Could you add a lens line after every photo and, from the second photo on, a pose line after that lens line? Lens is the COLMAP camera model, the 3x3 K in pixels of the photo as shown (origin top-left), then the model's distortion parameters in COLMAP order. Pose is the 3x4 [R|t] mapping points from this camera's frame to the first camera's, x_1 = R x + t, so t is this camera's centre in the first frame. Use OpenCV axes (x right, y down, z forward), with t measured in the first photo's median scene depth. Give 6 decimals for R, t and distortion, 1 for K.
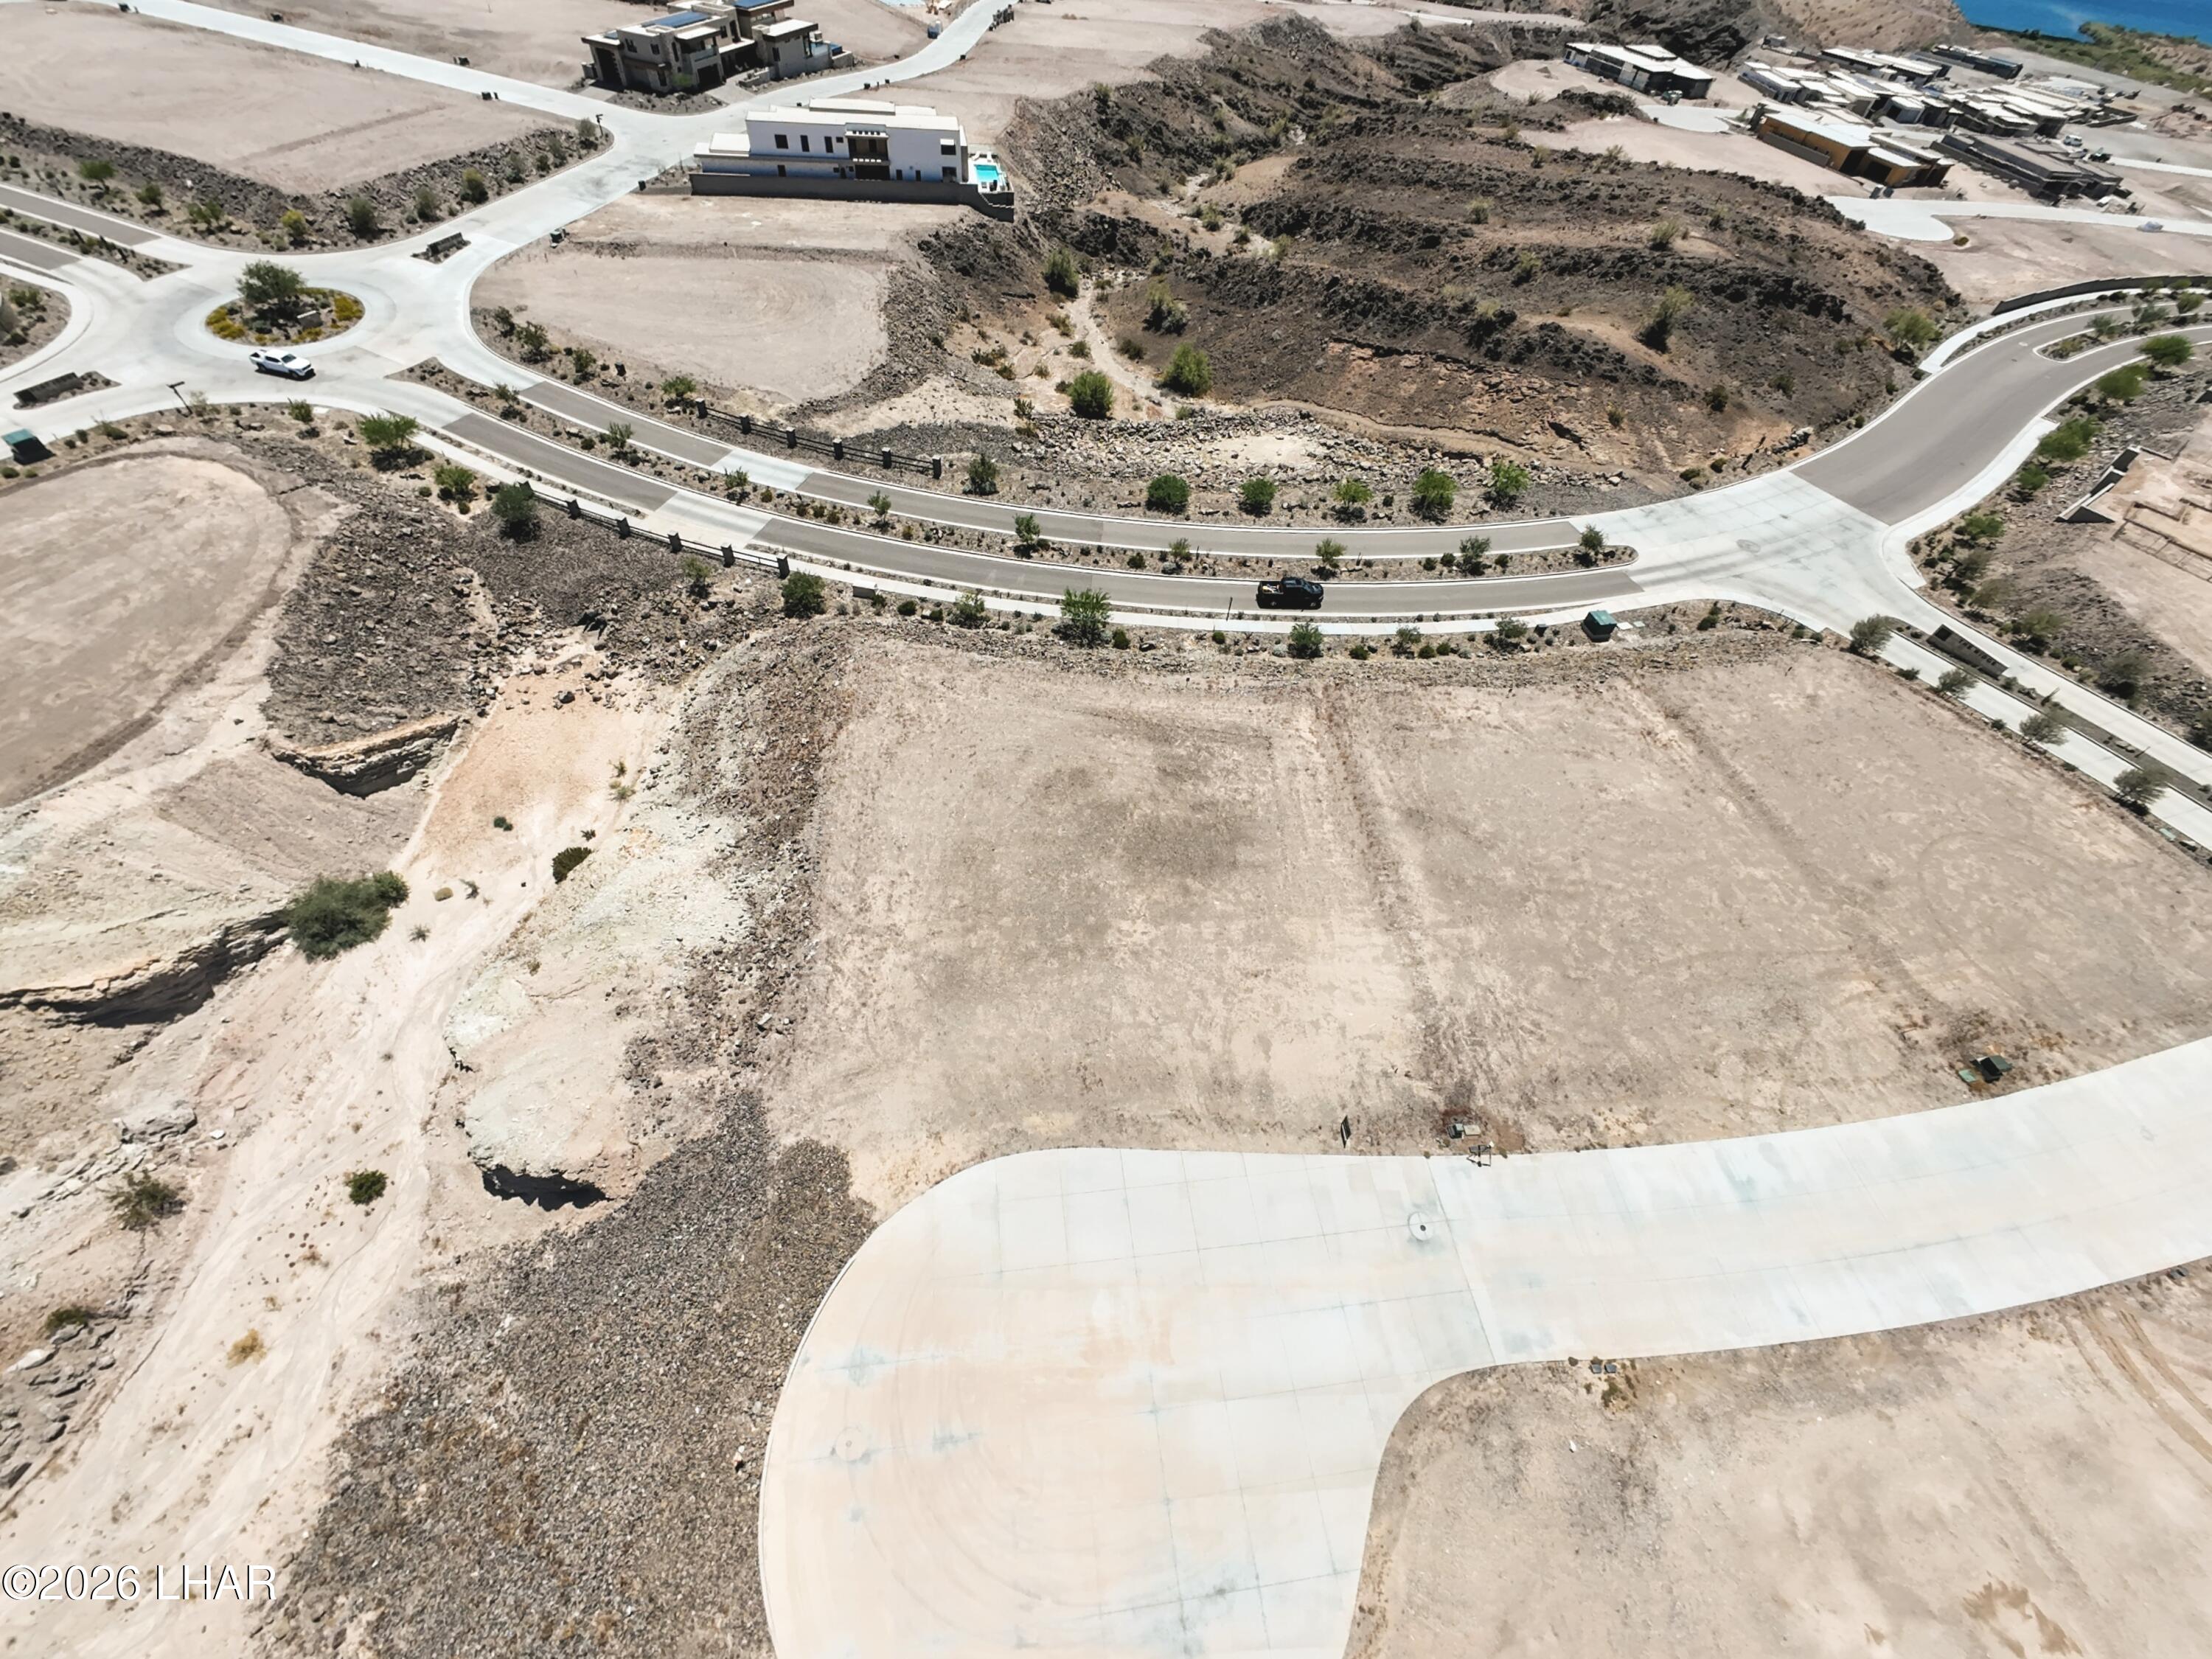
lens RADIAL K [[883.7, 0, 1104.5], [0, 883.7, 829.7], [0, 0, 1]] dist [-0.002020, -0.000954]
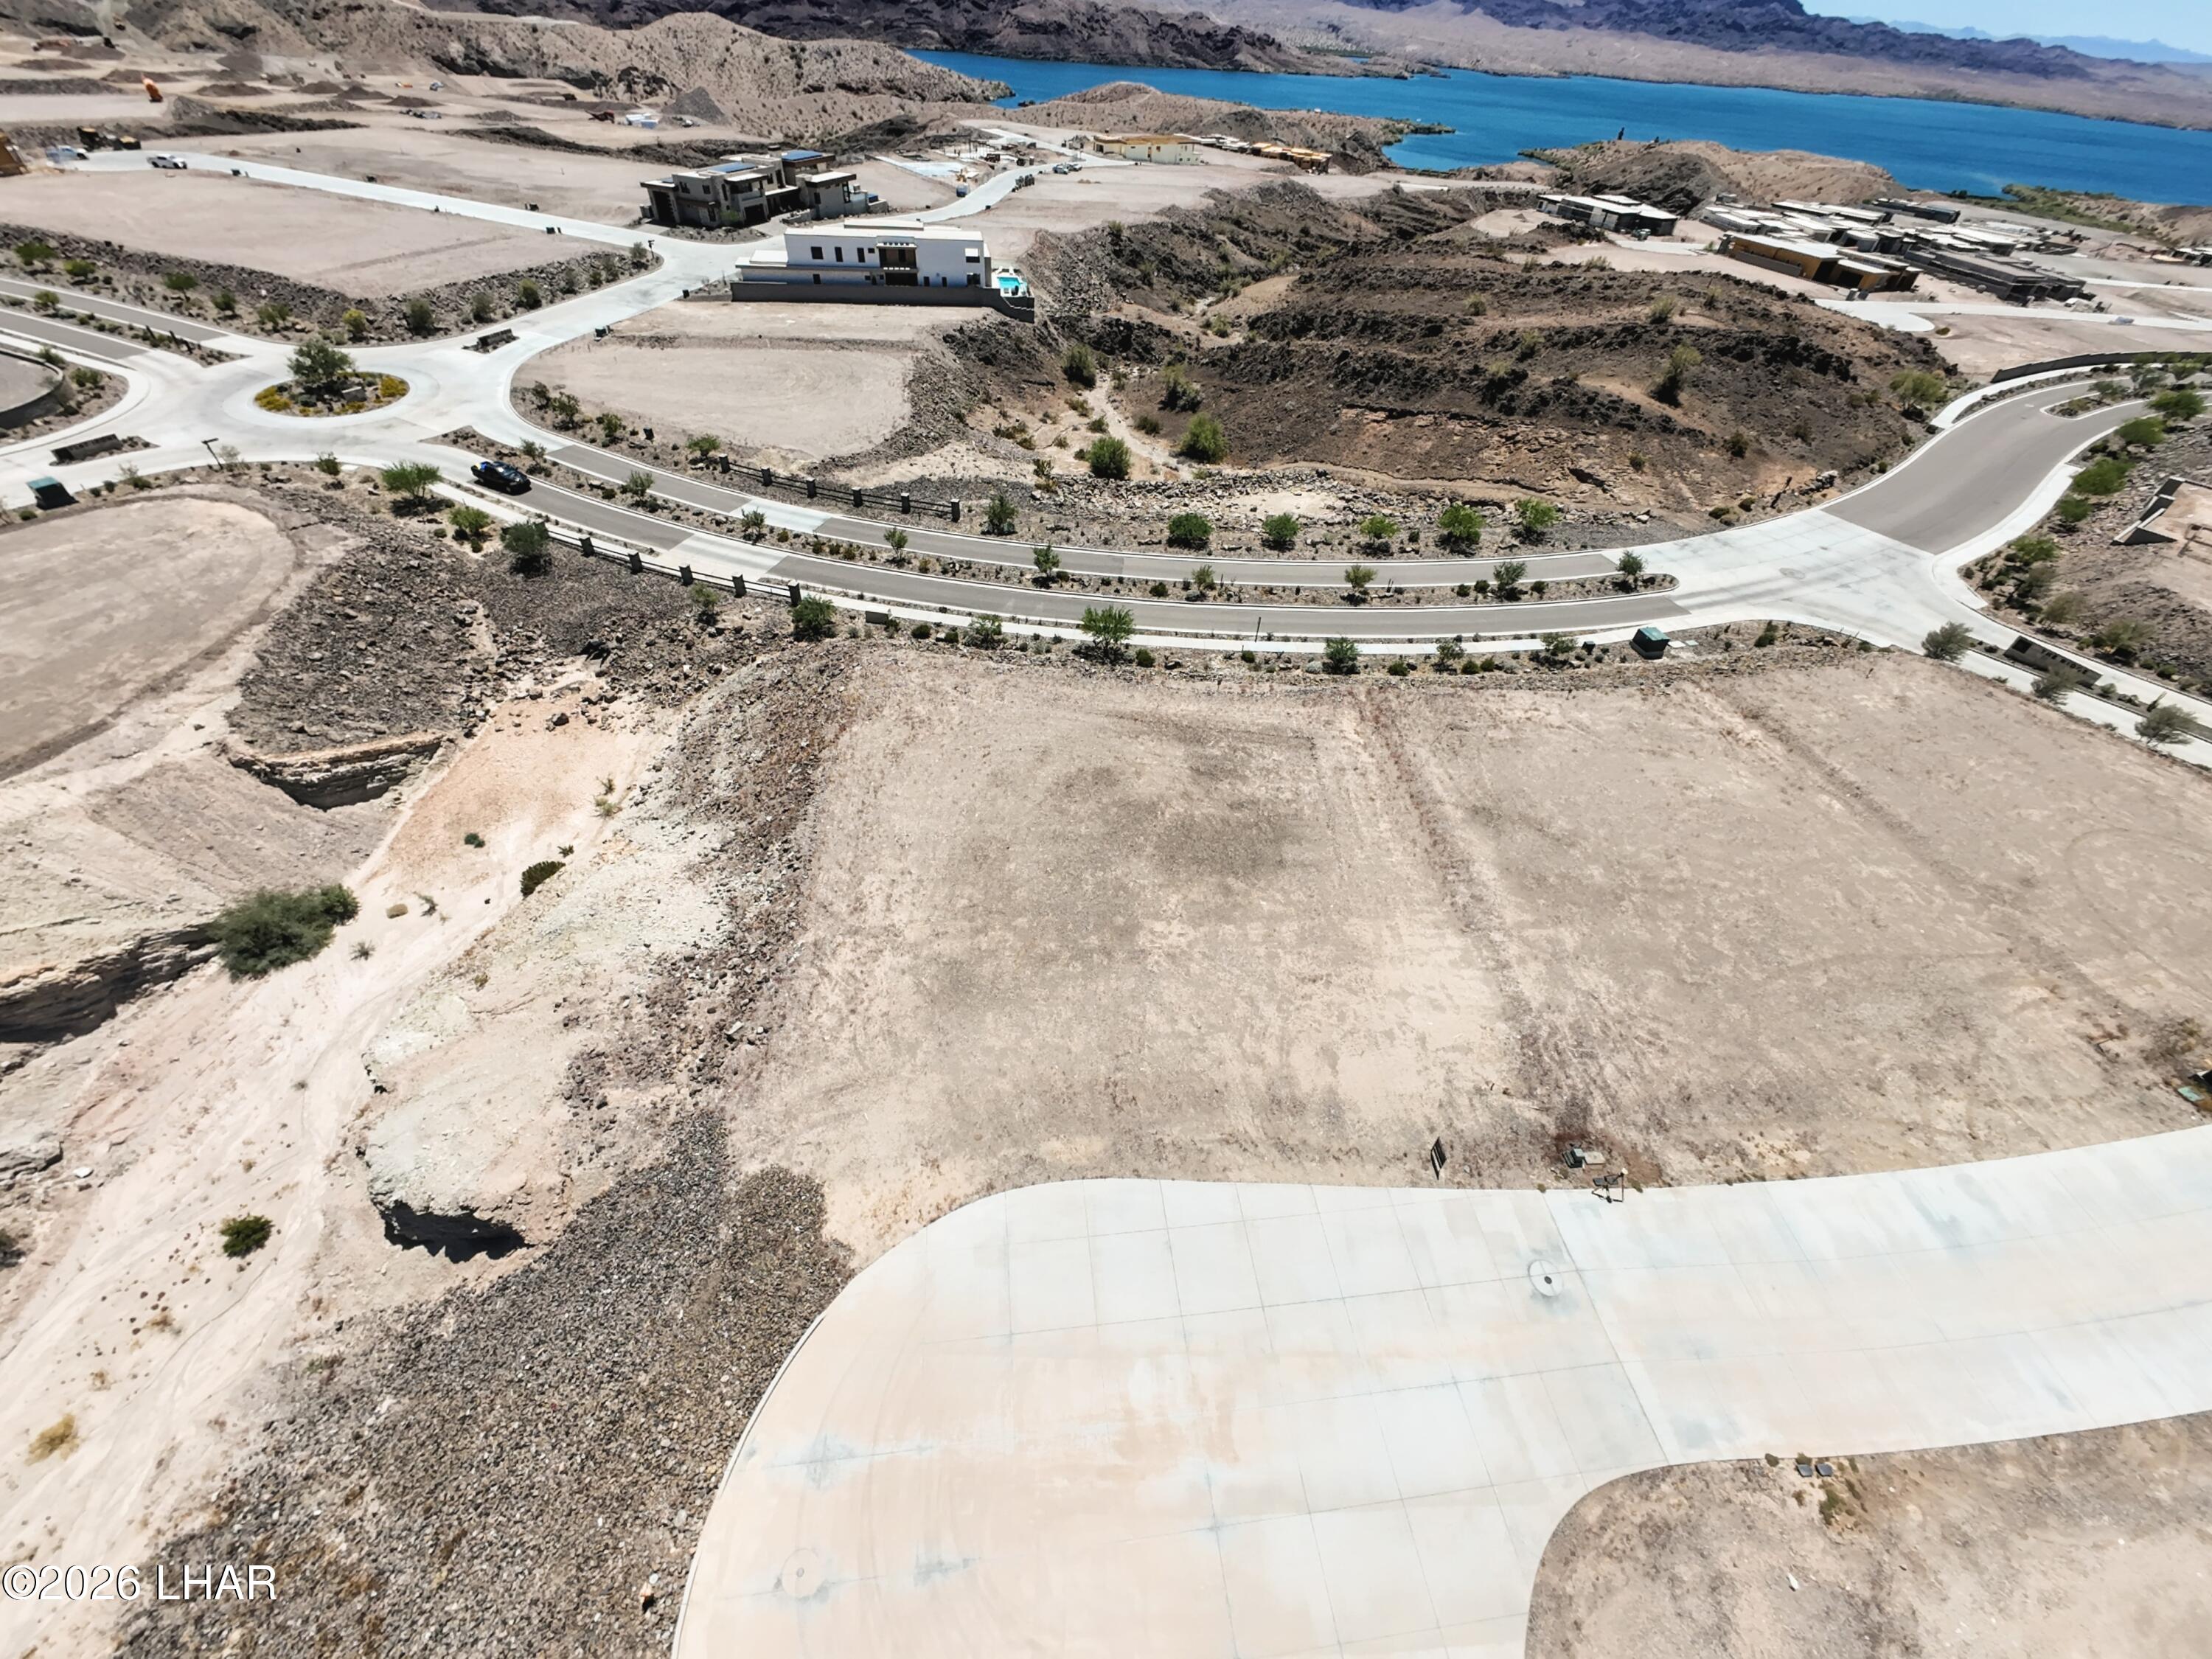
lens RADIAL K [[863.4, 0, 1106.0], [0, 863.4, 829.5], [0, 0, 1]] dist [-0.001228, -0.001233]
pose [[0.999705, -0.013158, -0.020411, -0.006585], [0.010388, 0.991414, -0.130343, 0.086855], [0.021950, 0.130093, 0.991259, 0.104003]]
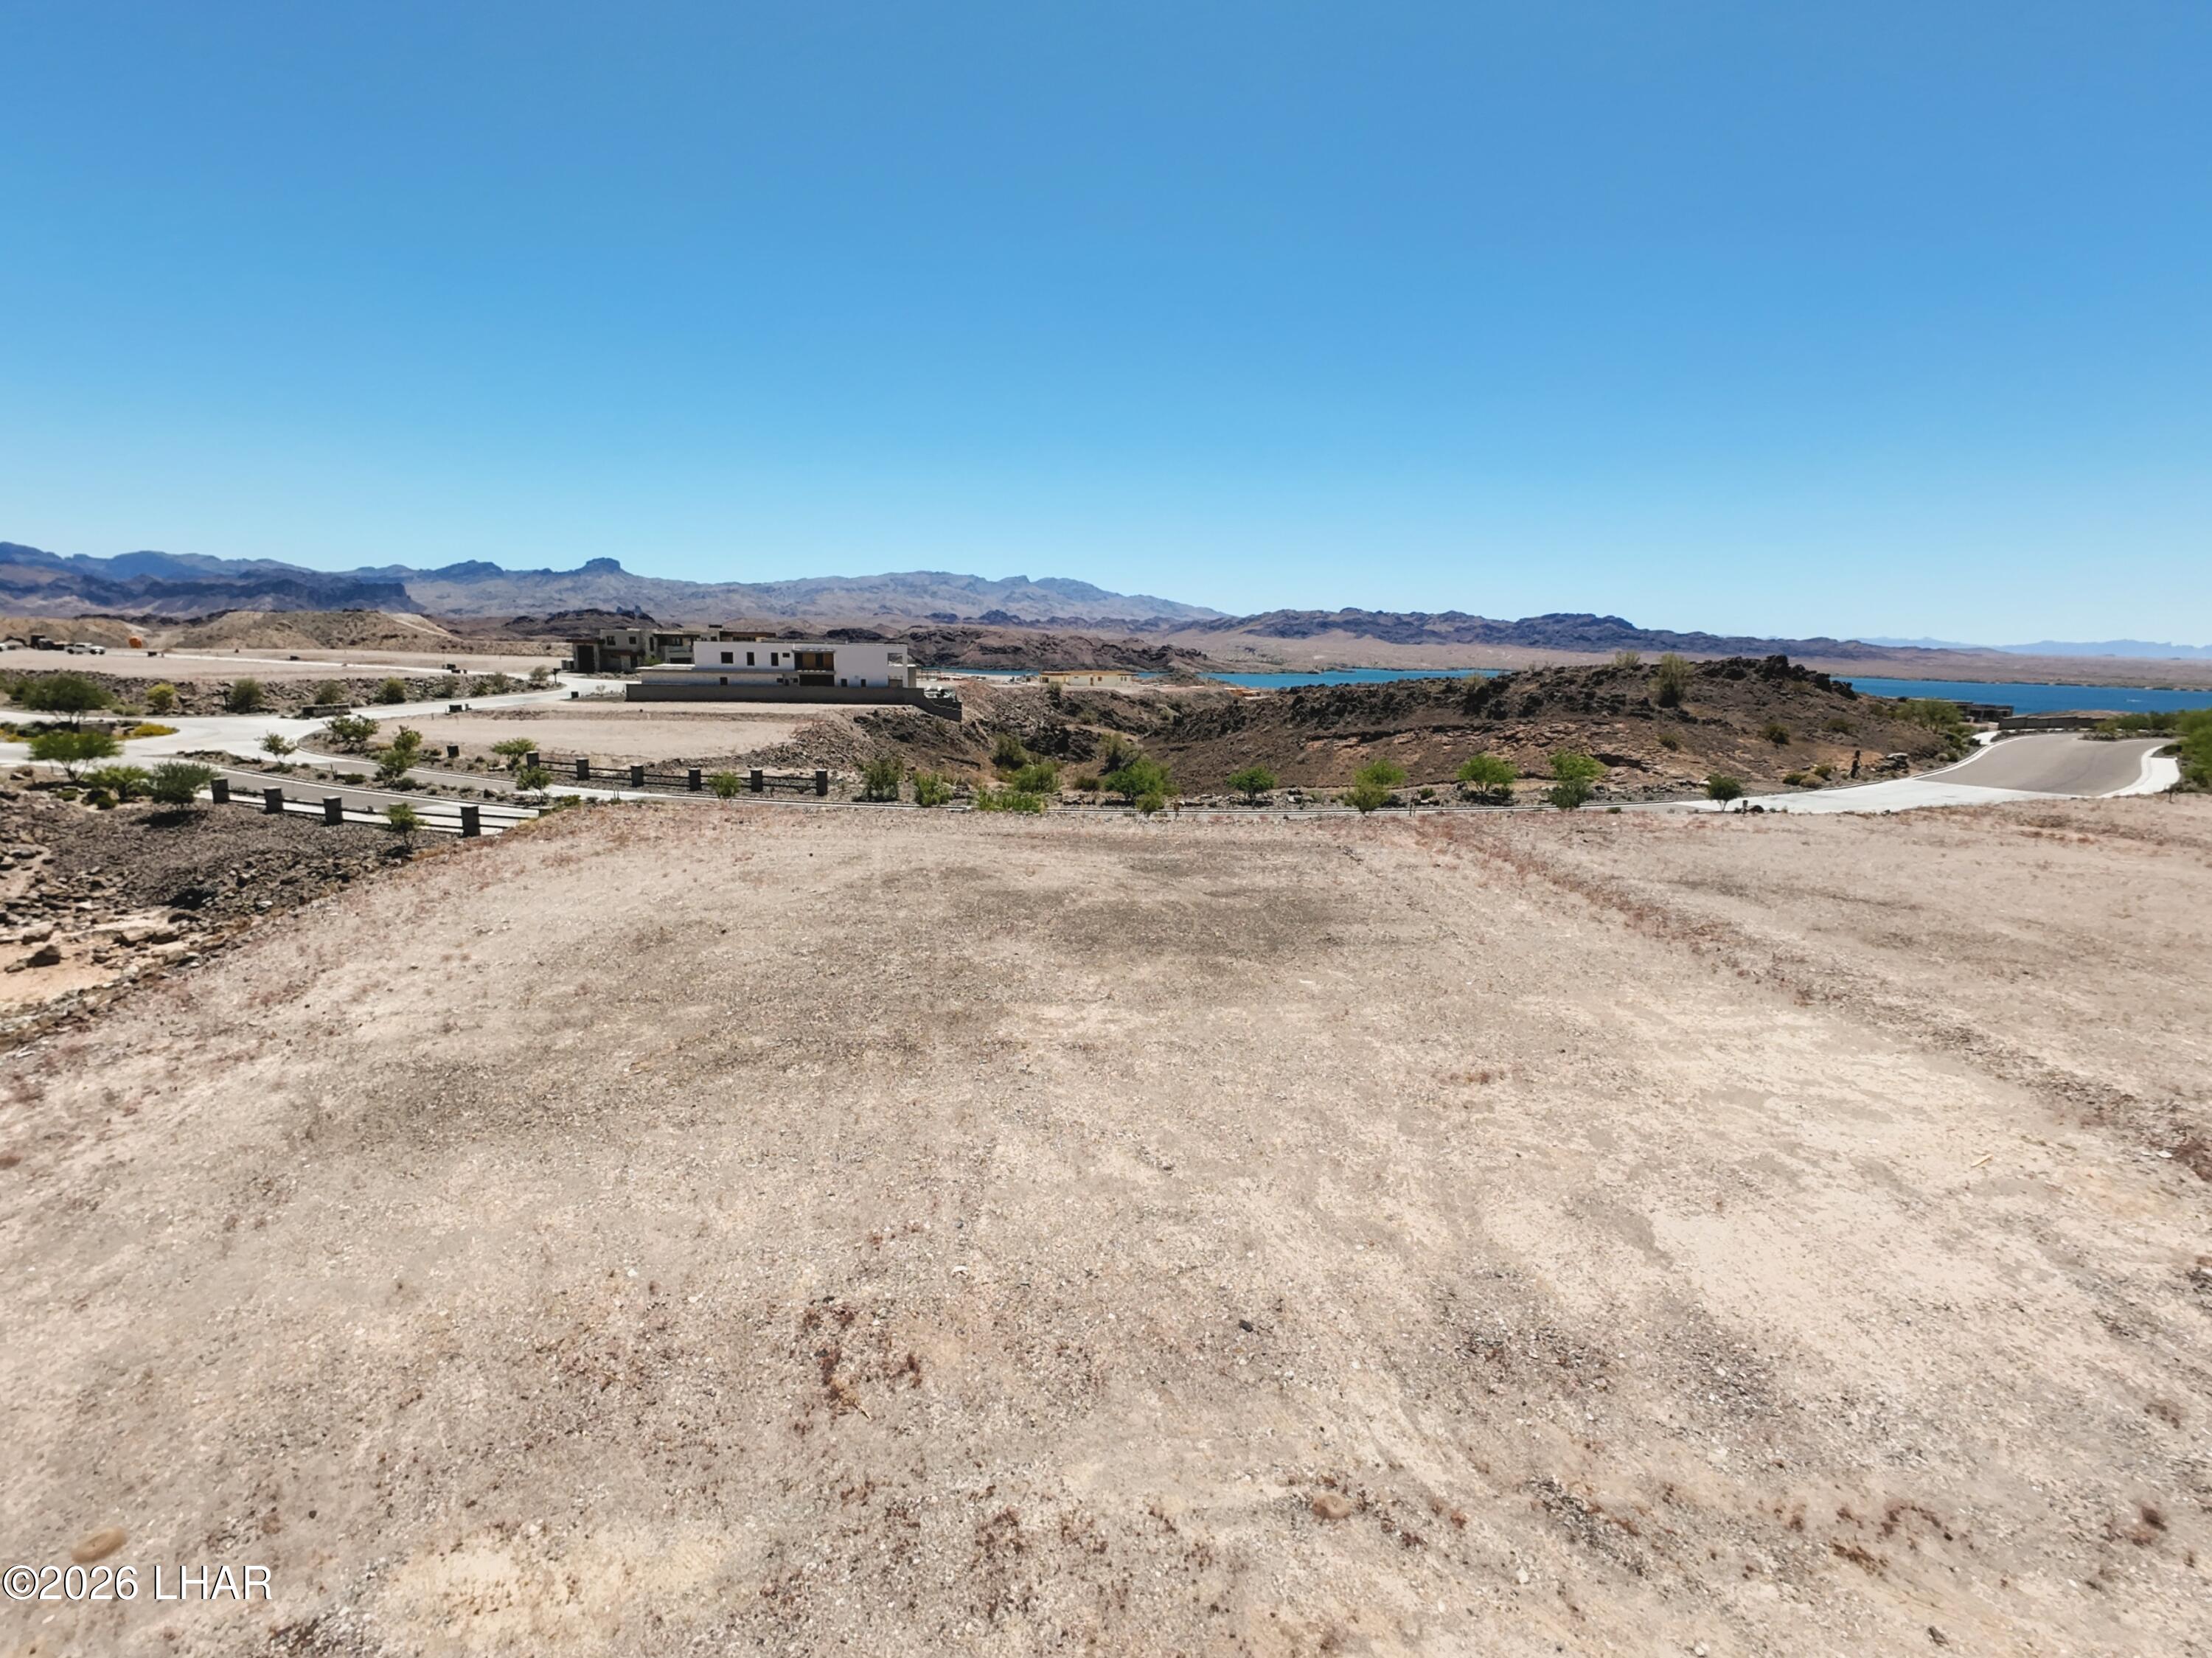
lens RADIAL K [[984.8, 0, 1104.6], [0, 984.8, 831.6], [0, 0, 1]] dist [-0.000573, -0.000046]
pose [[0.997516, -0.063043, 0.031434, 0.025018], [0.068339, 0.757704, -0.649011, 0.212093], [0.017099, 0.649546, 0.760130, 0.467164]]
